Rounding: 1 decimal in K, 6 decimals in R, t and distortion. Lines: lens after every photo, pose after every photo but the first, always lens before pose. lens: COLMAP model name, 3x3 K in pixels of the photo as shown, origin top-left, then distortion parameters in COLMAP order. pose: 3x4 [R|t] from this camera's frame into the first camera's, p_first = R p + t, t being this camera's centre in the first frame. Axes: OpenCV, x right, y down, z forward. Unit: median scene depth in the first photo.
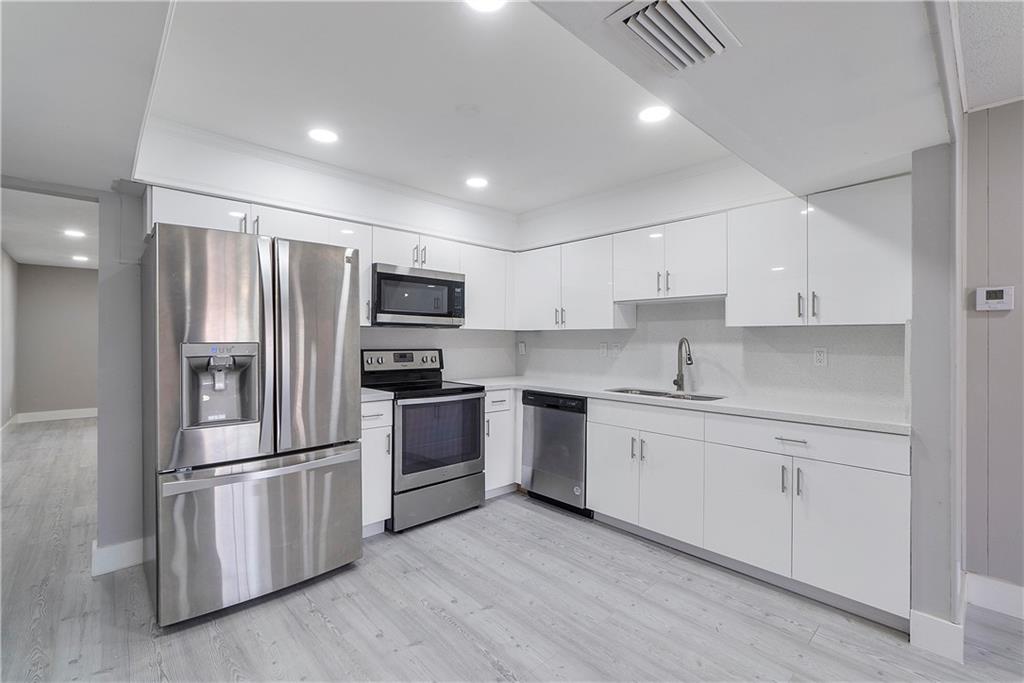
lens RADIAL K [[450.9, 0, 506.0], [0, 450.9, 339.3], [0, 0, 1]] dist [-0.003285, 0.001192]
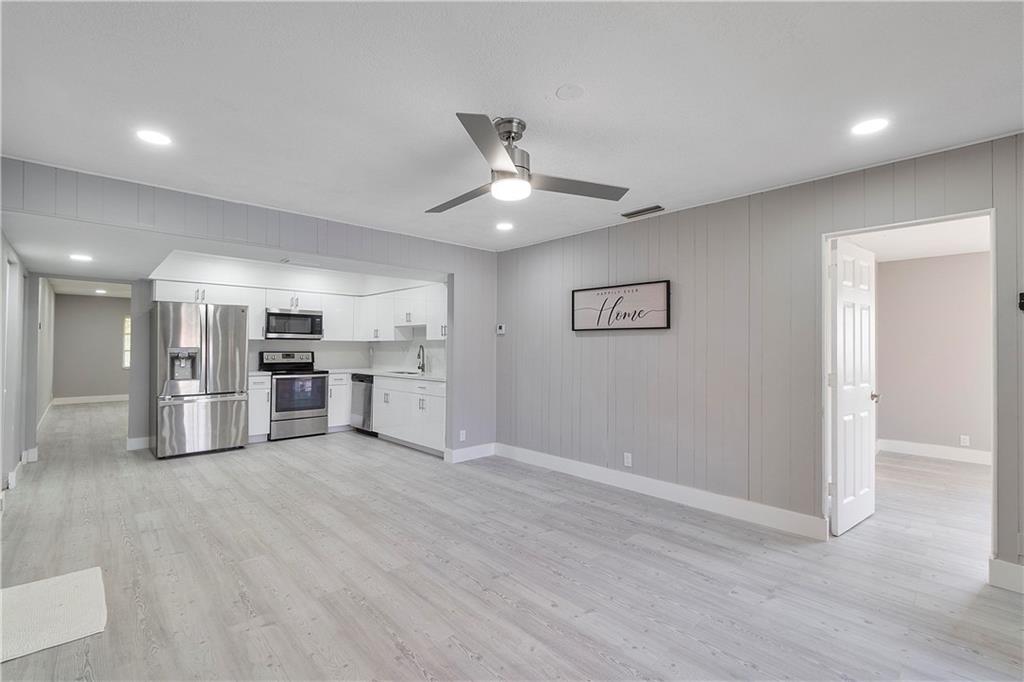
lens RADIAL K [[450.9, 0, 506.1], [0, 450.9, 339.1], [0, 0, 1]] dist [-0.003285, 0.001192]
pose [[0.999905, -0.000684, 0.013735, 0.834587], [0.000925, 0.999846, -0.017526, 0.005032], [-0.013721, 0.017537, 0.999752, -1.131927]]
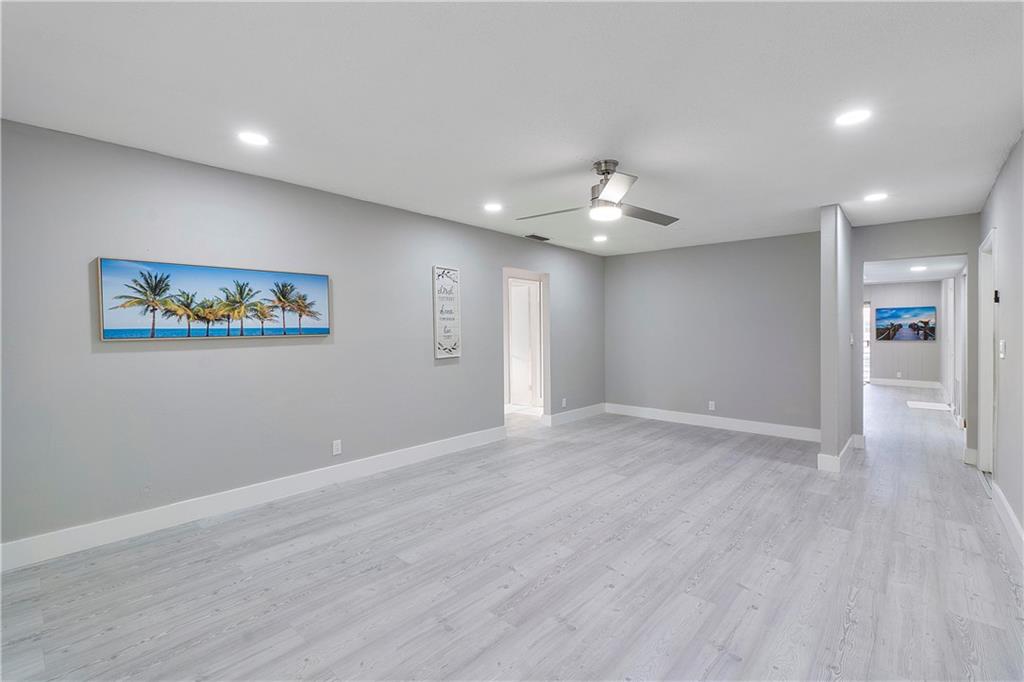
lens RADIAL K [[450.9, 0, 505.8], [0, 450.9, 323.4], [0, 0, 1]] dist [-0.003285, 0.001192]
pose [[-0.116246, 0.012802, 0.993138, -2.351998], [-0.012470, 0.999819, -0.014347, 0.034811], [-0.993142, -0.014052, -0.116065, 2.534707]]
